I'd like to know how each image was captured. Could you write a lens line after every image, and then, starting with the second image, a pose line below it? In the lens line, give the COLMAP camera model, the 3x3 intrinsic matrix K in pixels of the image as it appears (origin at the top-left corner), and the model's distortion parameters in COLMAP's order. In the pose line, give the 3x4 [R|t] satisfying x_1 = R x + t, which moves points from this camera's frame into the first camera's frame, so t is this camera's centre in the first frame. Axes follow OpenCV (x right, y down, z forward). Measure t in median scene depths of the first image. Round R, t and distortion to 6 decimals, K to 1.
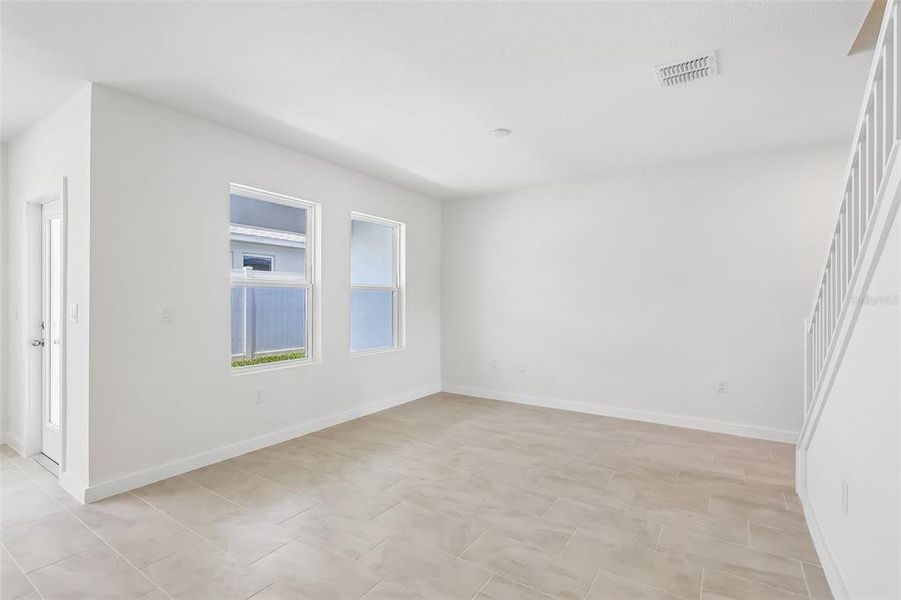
lens RADIAL K [[394.8, 0, 450.5], [0, 394.8, 300.0], [0, 0, 1]] dist [0.000850, 0.000350]
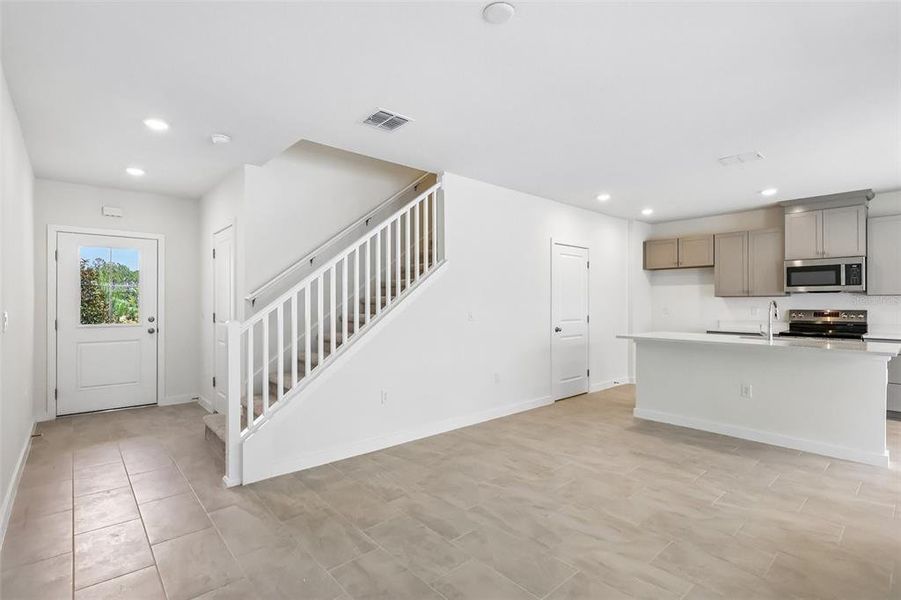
lens RADIAL K [[418.6, 0, 454.9], [0, 418.6, 287.8], [0, 0, 1]] dist [-0.000292, 0.000159]
pose [[-0.968024, 0.004805, 0.250811, 0.039597], [-0.003005, 0.999523, -0.030746, -0.011940], [-0.250839, -0.030517, -0.967548, 1.954408]]
